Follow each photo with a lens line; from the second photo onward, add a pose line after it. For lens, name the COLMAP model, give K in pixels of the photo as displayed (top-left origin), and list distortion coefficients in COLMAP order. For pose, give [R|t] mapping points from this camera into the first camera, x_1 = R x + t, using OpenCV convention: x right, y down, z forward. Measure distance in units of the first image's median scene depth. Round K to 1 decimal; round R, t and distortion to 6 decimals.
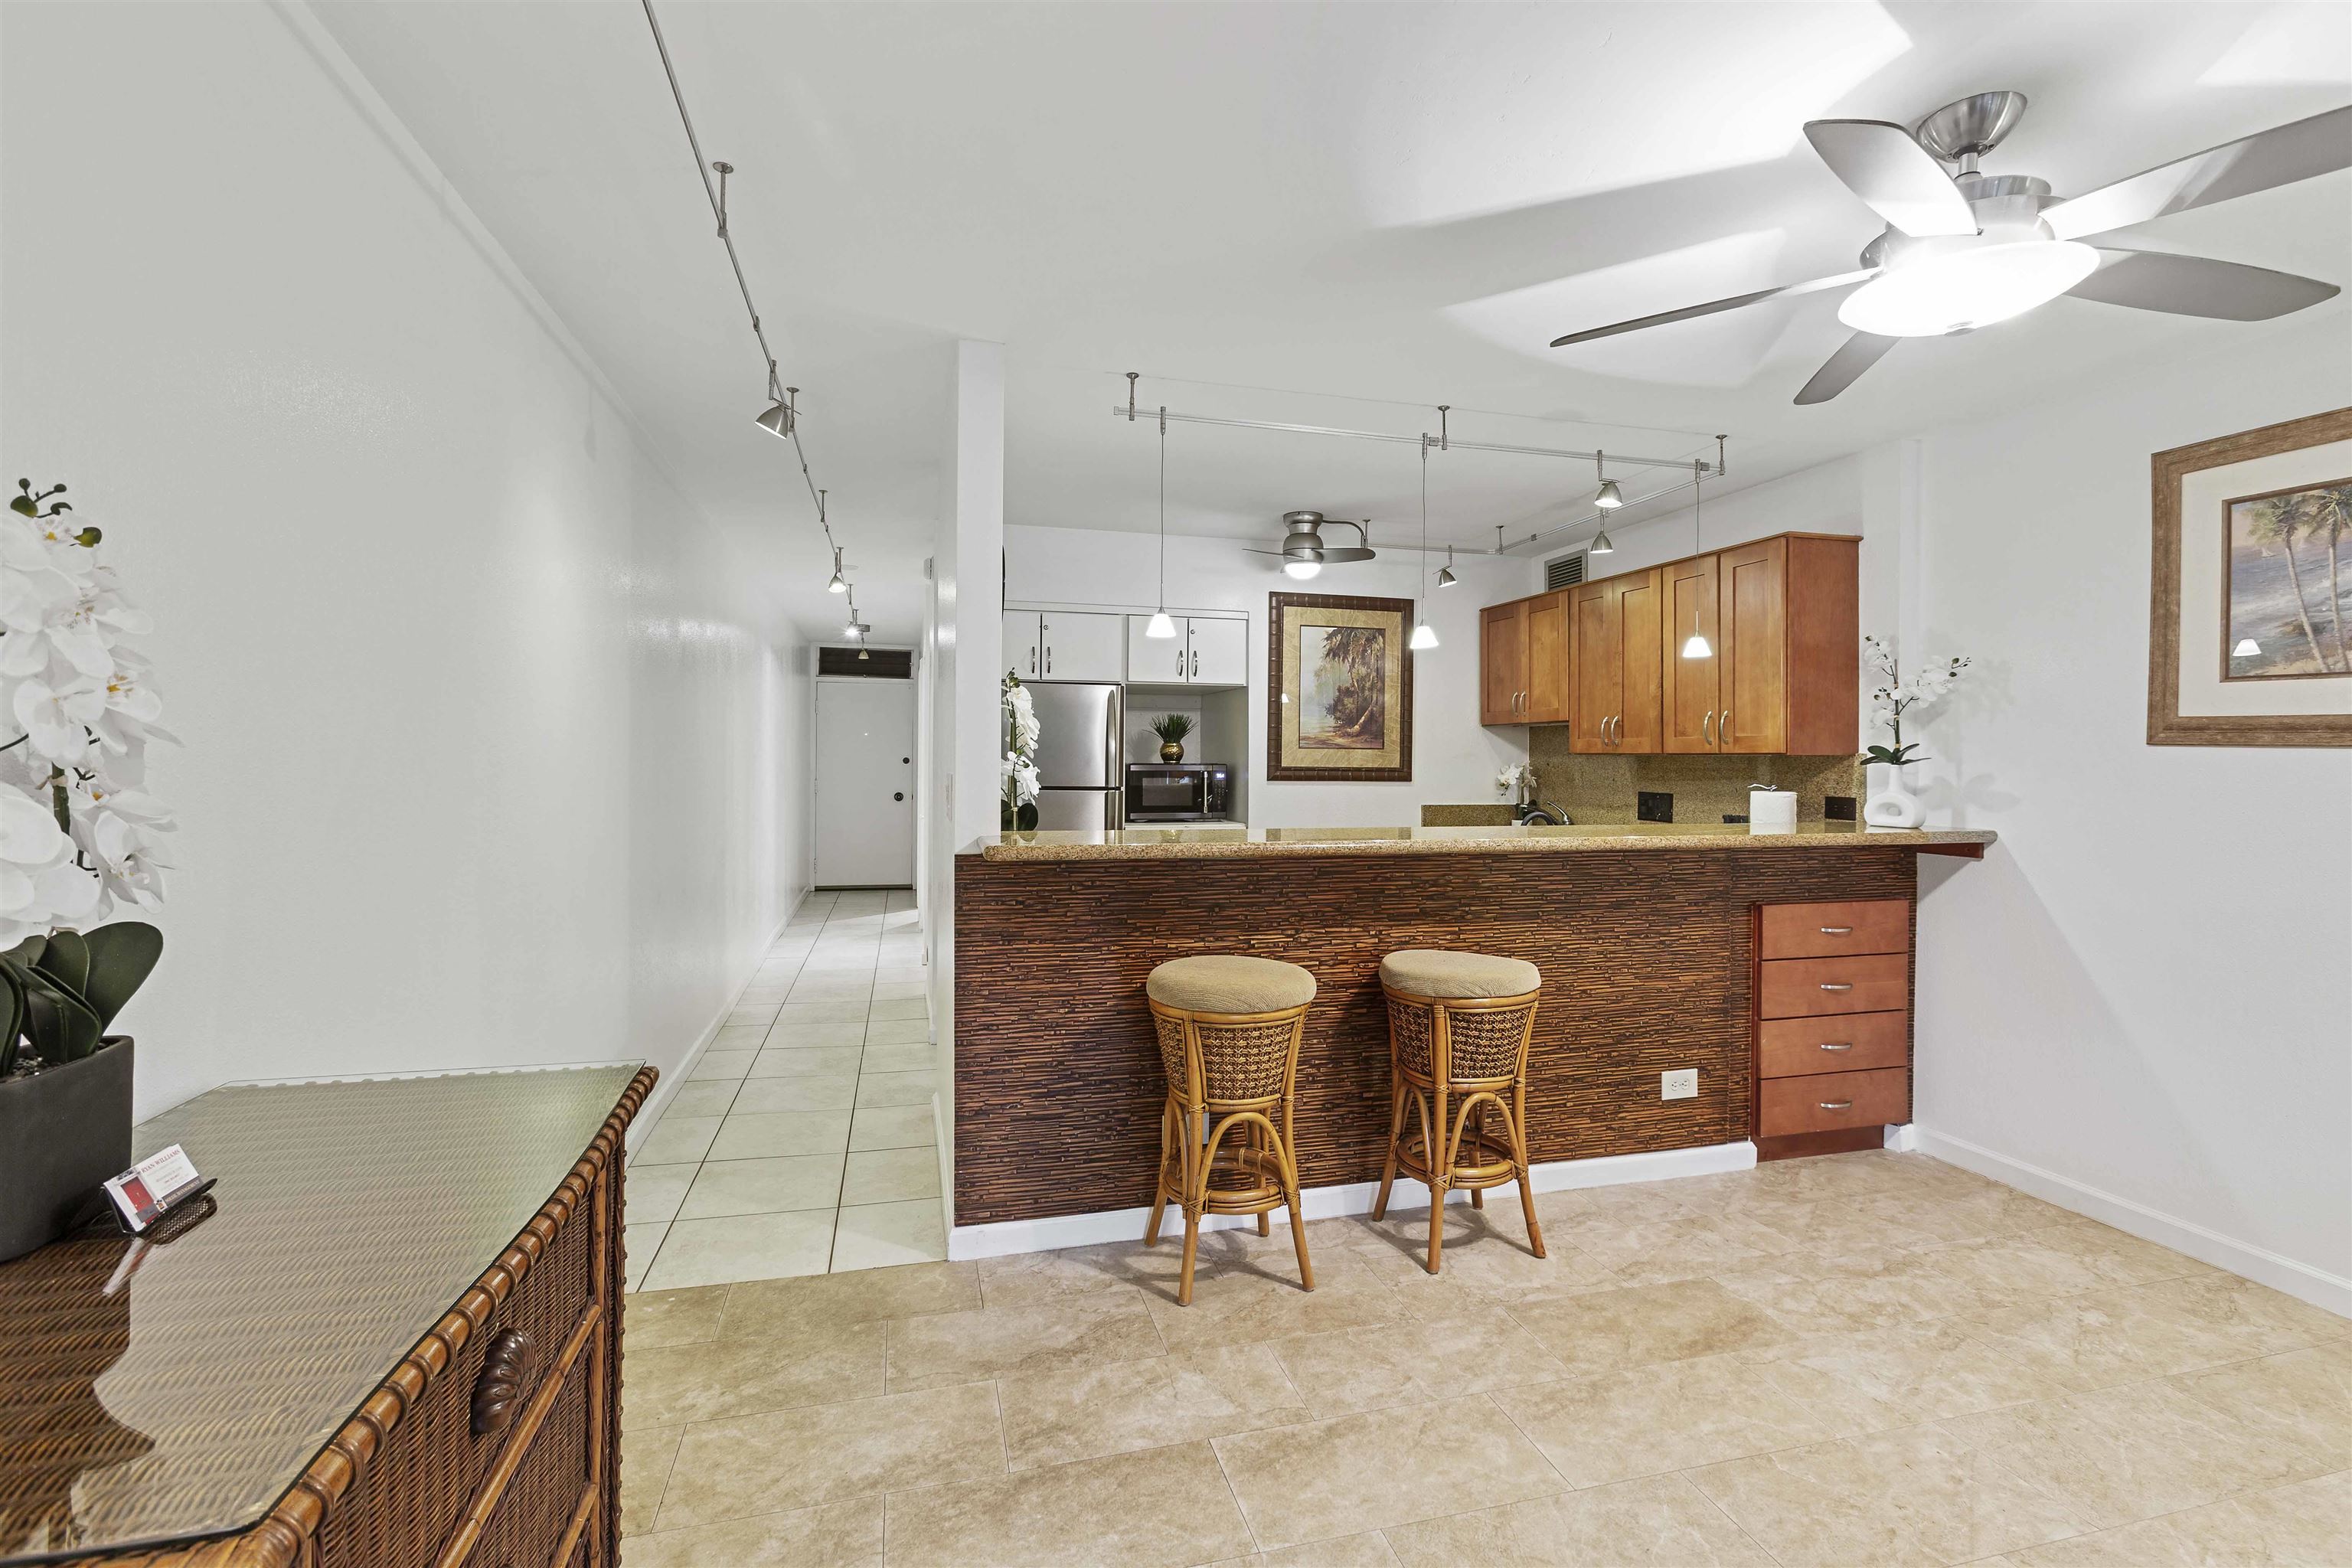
lens RADIAL K [[1042.0, 0, 1177.5], [0, 1042.0, 767.7], [0, 0, 1]] dist [-0.031931, 0.018547]
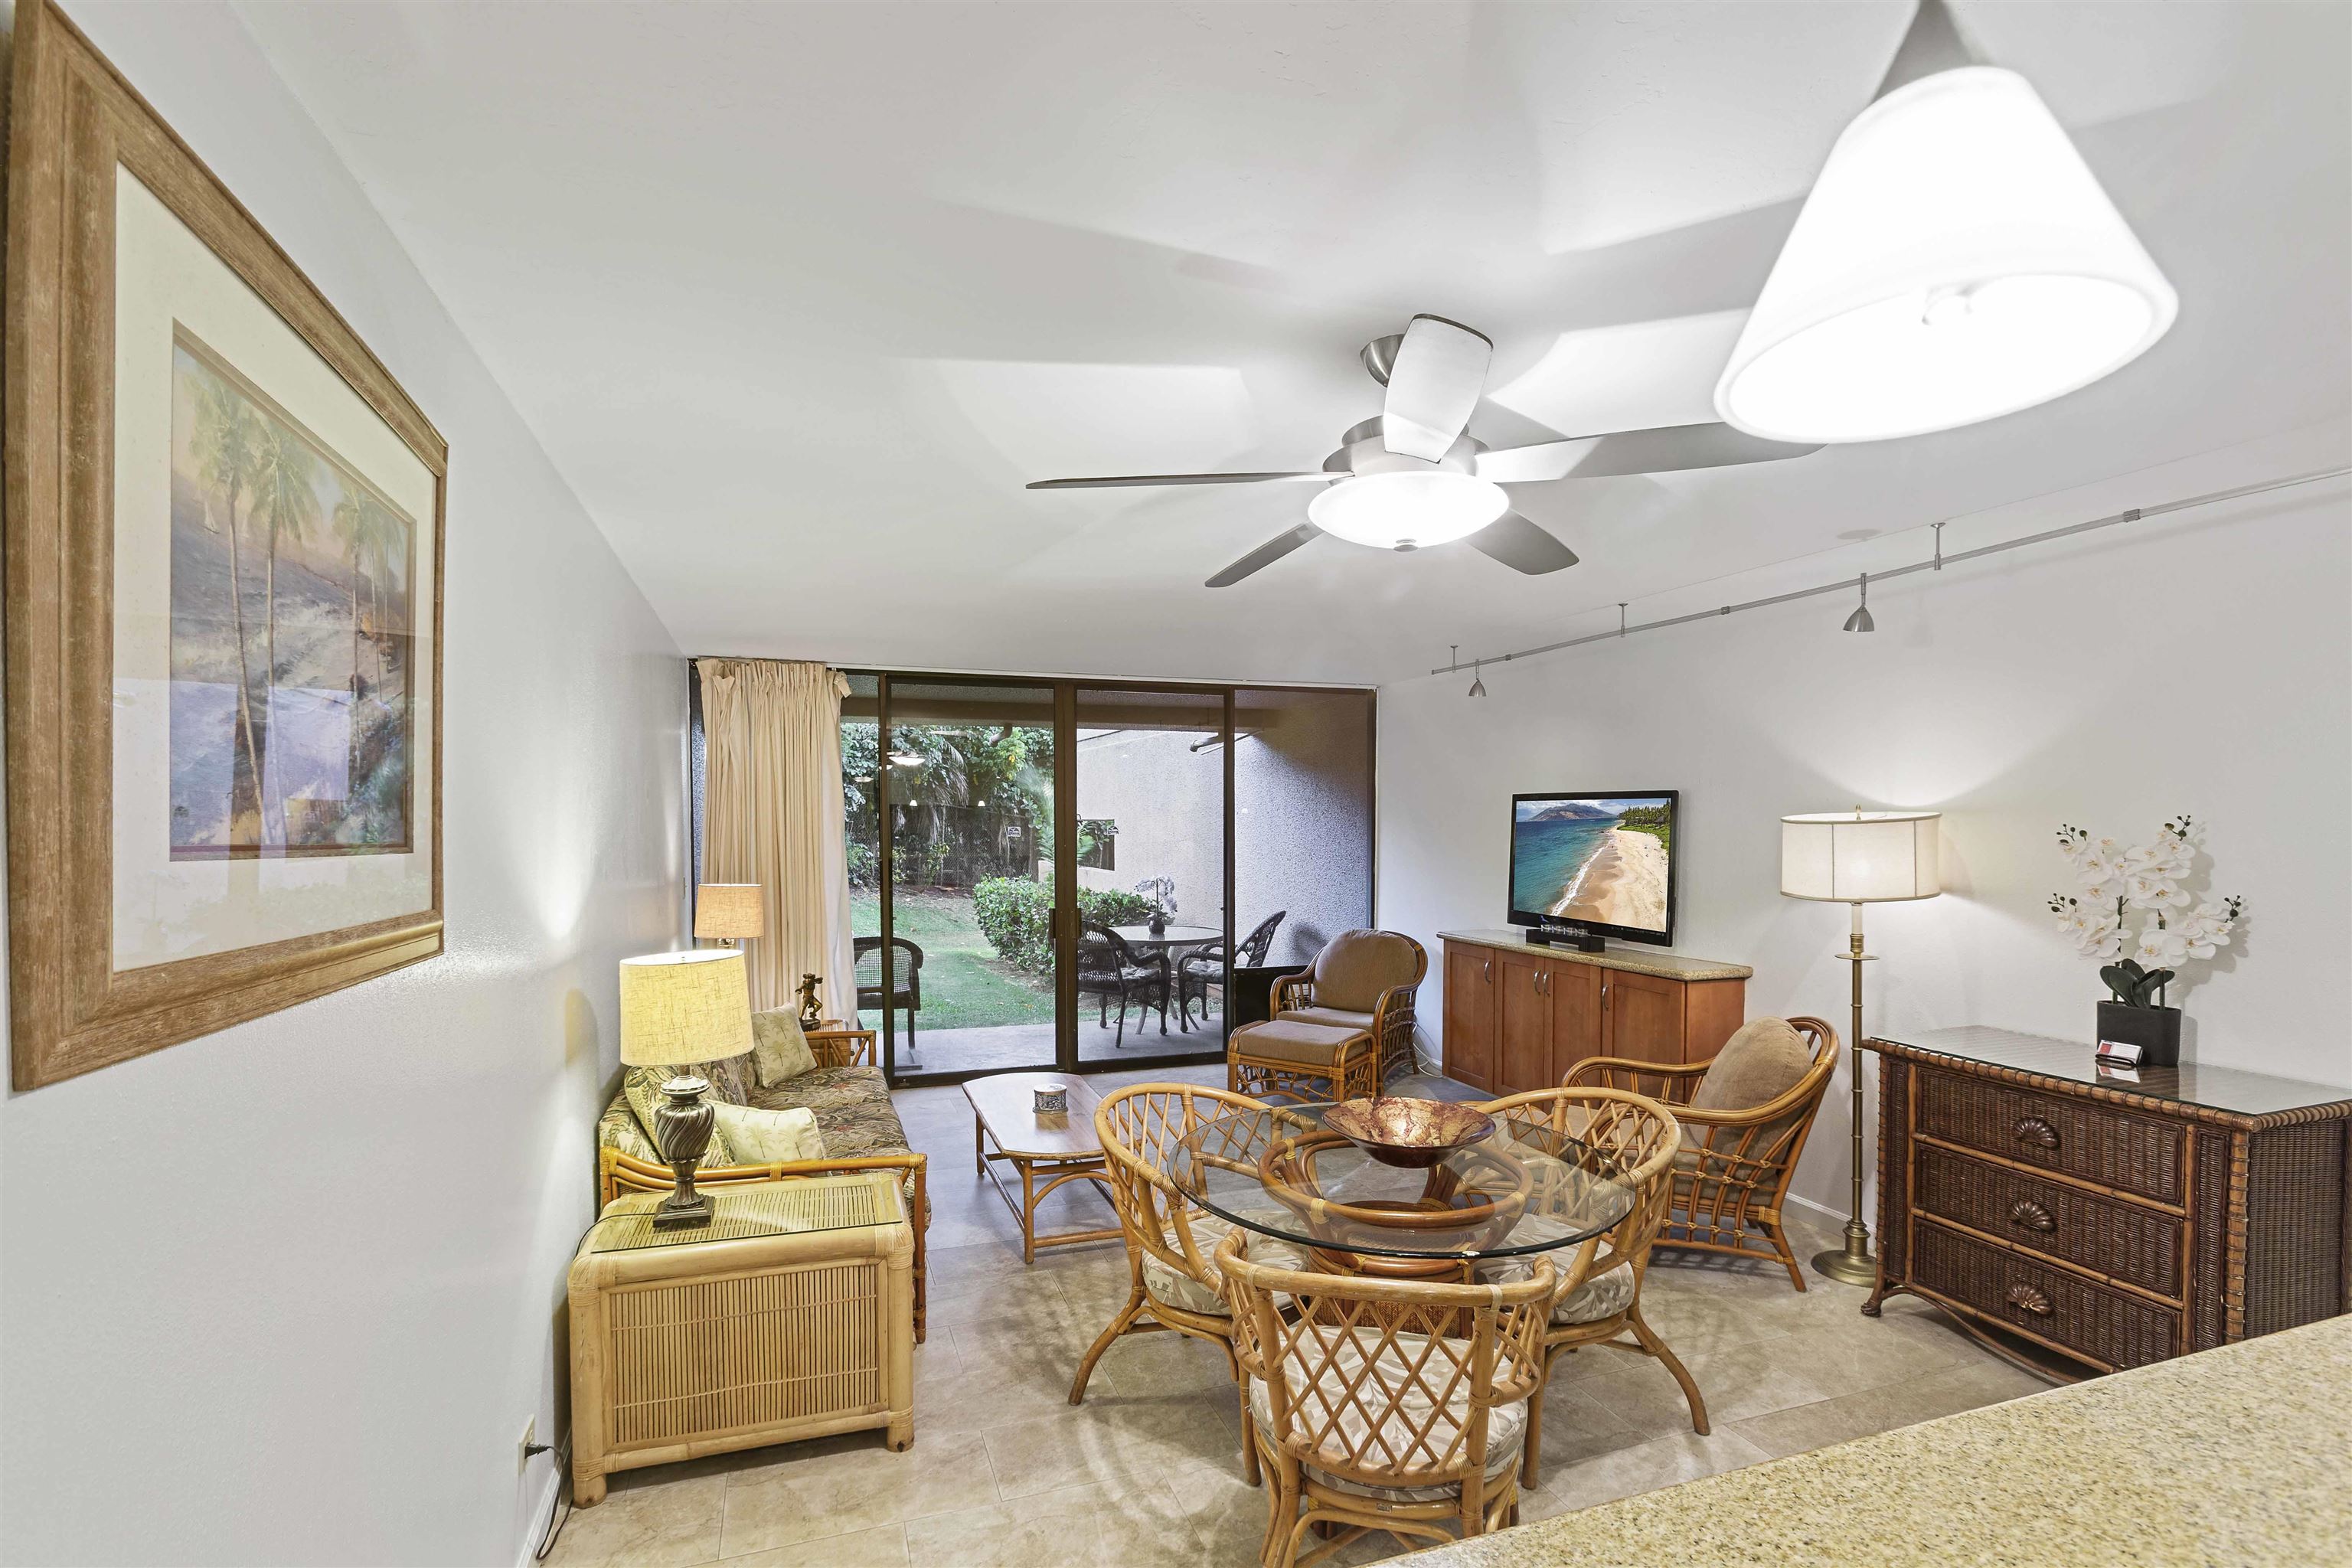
lens RADIAL K [[1076.1, 0, 1160.4], [0, 1076.1, 850.8], [0, 0, 1]] dist [-0.030664, 0.022348]
pose [[-0.997288, -0.003963, -0.073497, 0.567037], [-0.006954, 0.999156, 0.040487, -0.080406], [0.073275, 0.040888, -0.996473, 1.079709]]
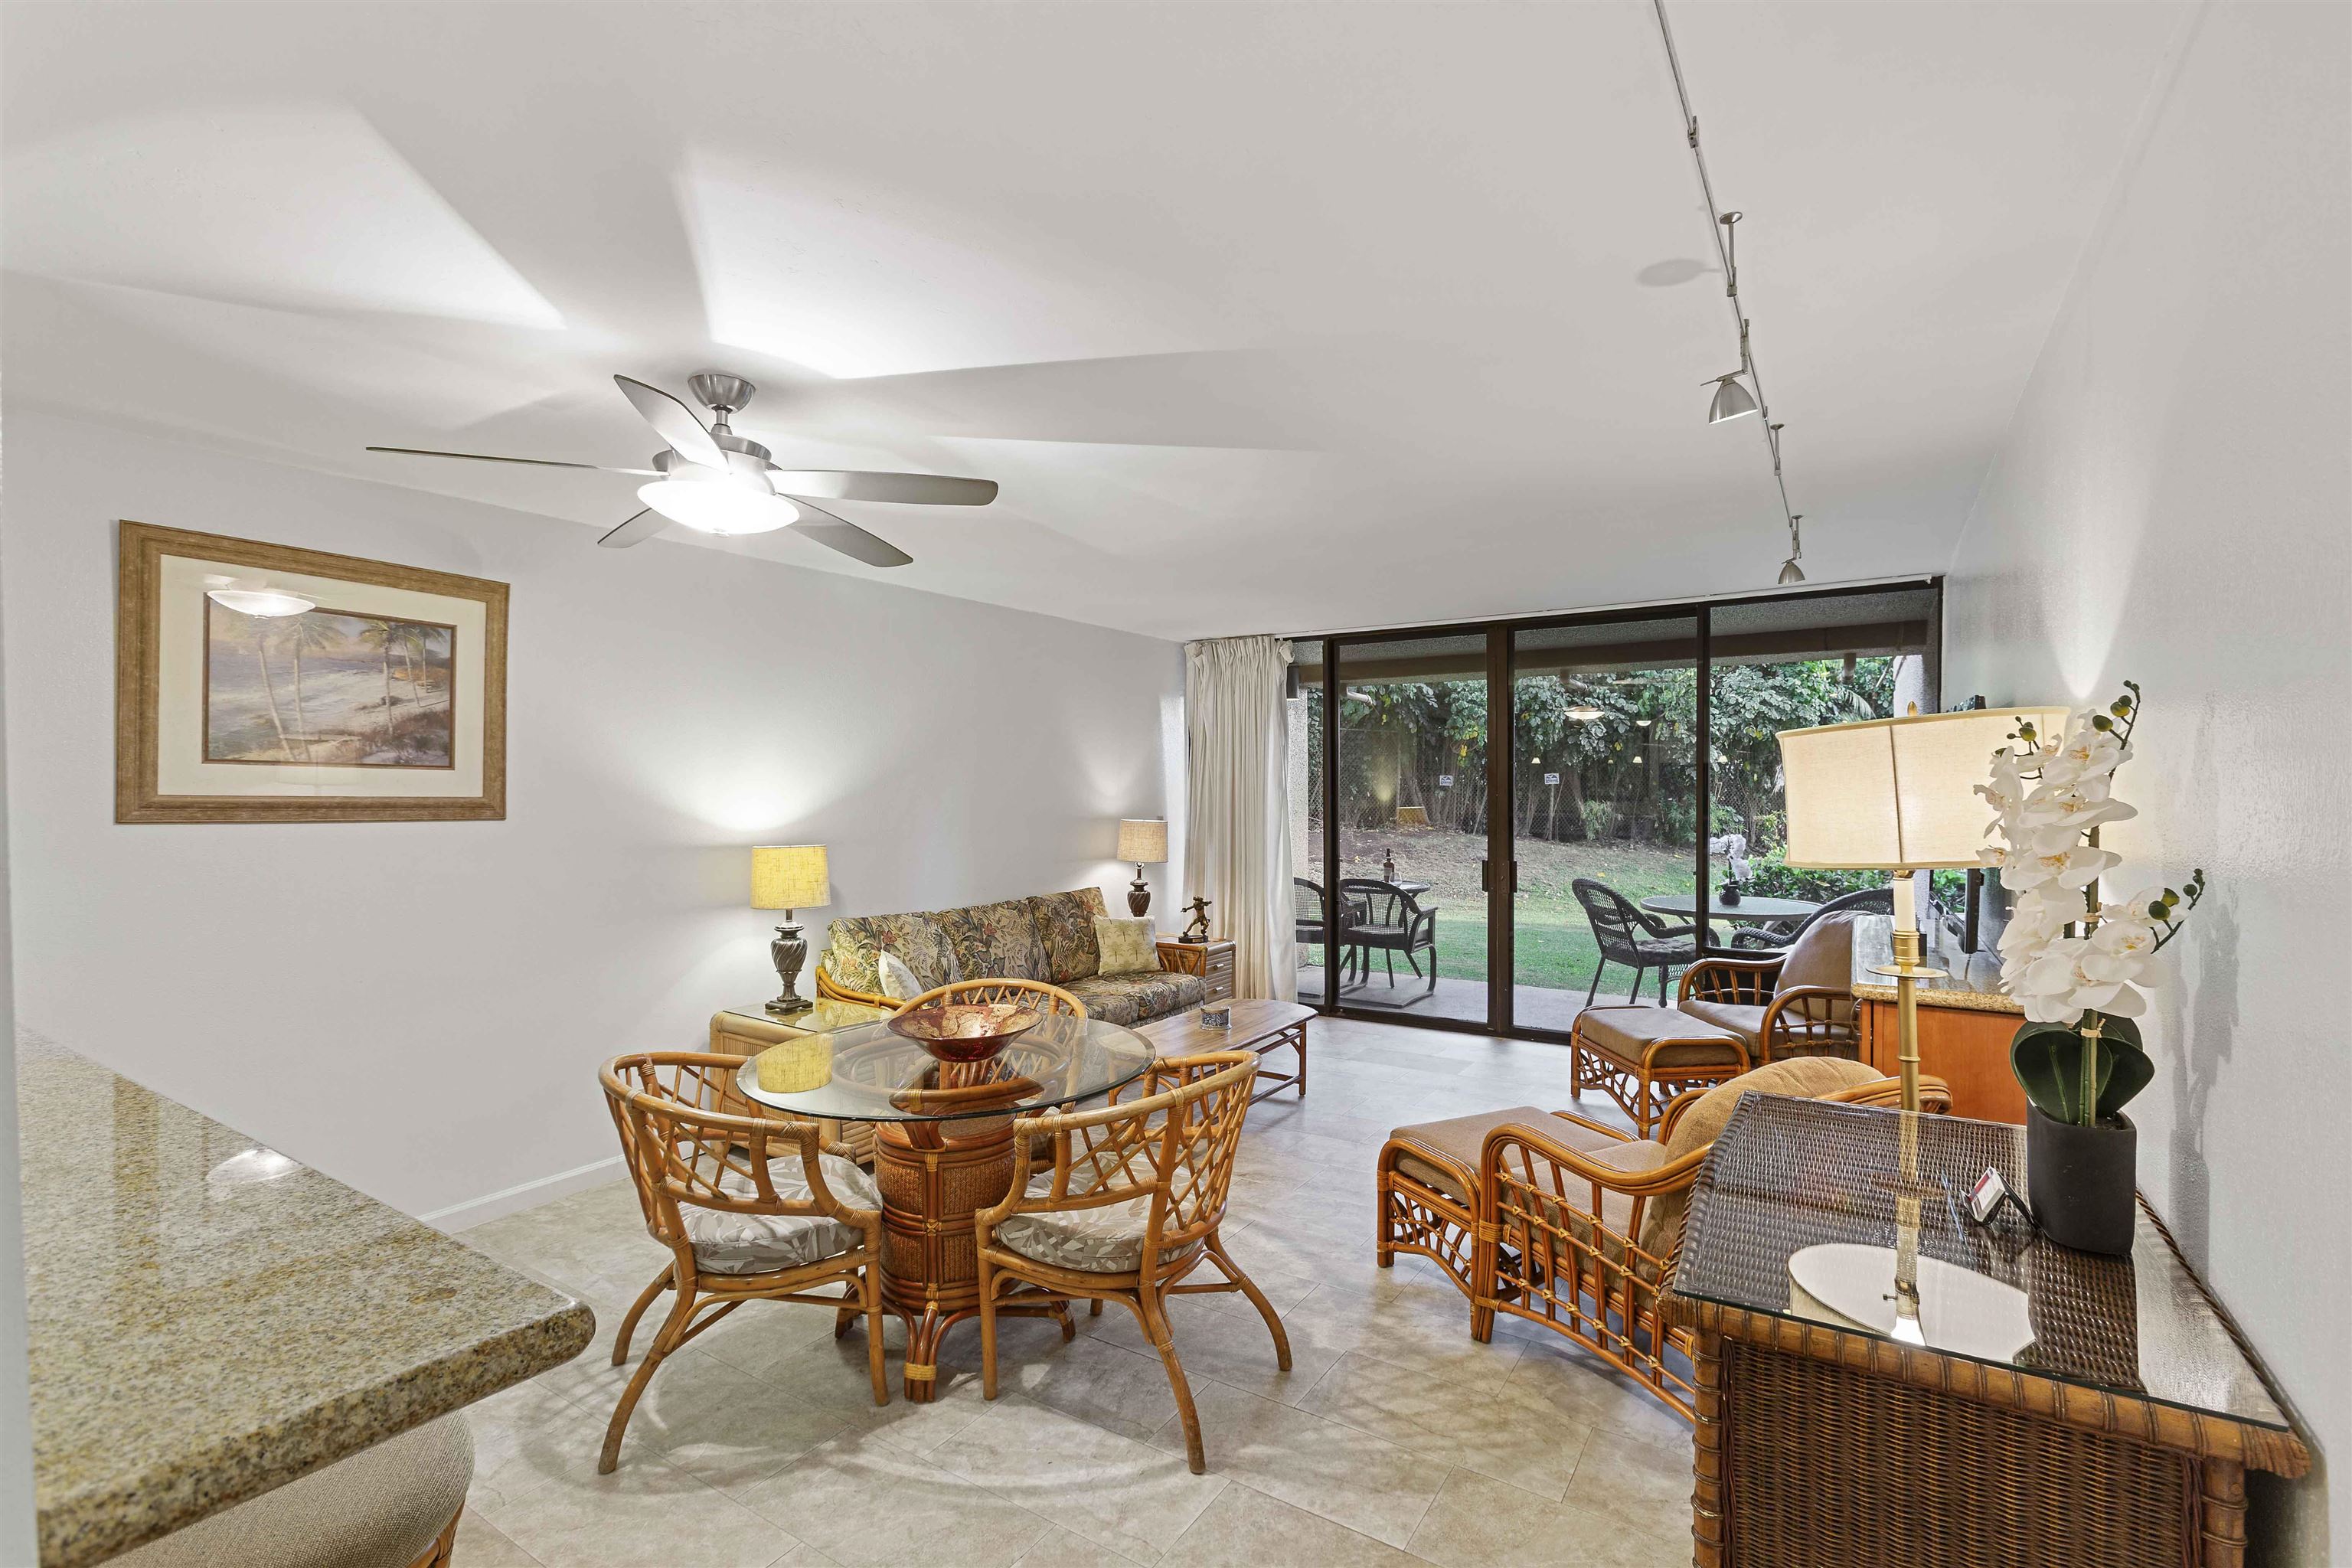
lens RADIAL K [[1050.7, 0, 1177.7], [0, 1050.7, 804.1], [0, 0, 1]] dist [-0.016744, 0.011445]
pose [[-0.670830, -0.016206, 0.741434, -0.363209], [0.006775, 0.999586, 0.027978, -0.050717], [-0.741580, 0.023792, -0.670442, 0.770647]]
